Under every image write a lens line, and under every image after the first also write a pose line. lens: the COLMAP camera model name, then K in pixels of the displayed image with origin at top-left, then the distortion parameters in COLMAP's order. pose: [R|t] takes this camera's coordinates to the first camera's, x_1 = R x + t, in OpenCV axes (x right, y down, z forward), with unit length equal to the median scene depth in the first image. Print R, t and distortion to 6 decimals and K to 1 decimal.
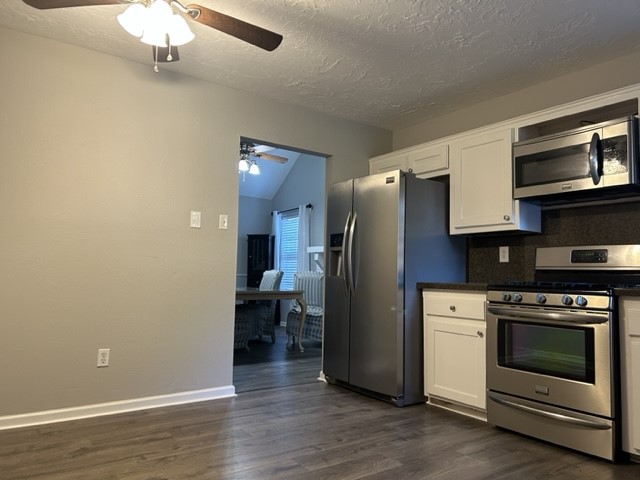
lens RADIAL K [[481.3, 0, 323.8], [0, 481.3, 241.9], [0, 0, 1]] dist [0.055206, -0.048346]
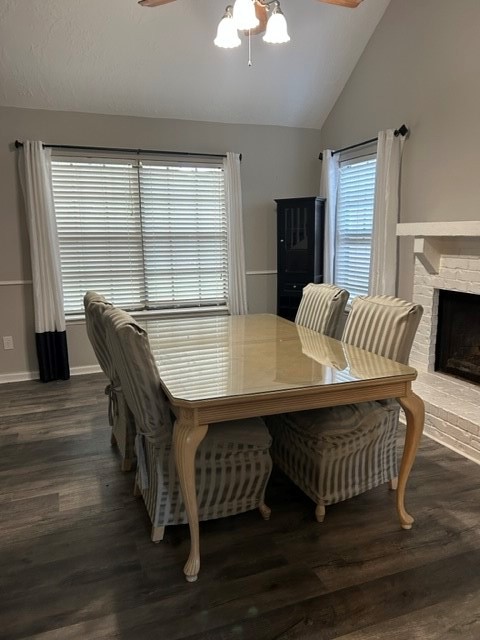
lens RADIAL K [[481.3, 0, 241.1], [0, 481.3, 331.3], [0, 0, 1]] dist [0.055206, -0.048346]
pose [[0.965691, 0.025039, -0.258484, -0.125097], [0.046091, 0.963014, 0.265479, -0.046678], [0.255571, -0.268284, 0.928820, 1.088197]]
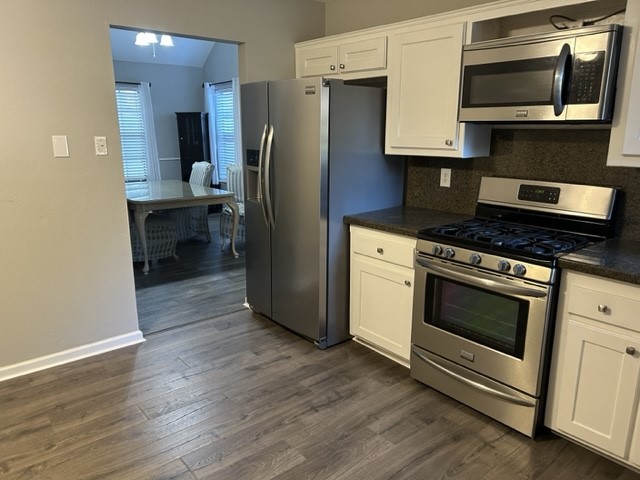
lens RADIAL K [[481.3, 0, 321.7], [0, 481.3, 243.6], [0, 0, 1]] dist [0.055206, -0.048346]
pose [[0.997336, -0.032580, 0.065268, 0.100789], [0.011109, 0.952123, 0.305514, -0.135780], [-0.072097, -0.303975, 0.949948, 0.181220]]
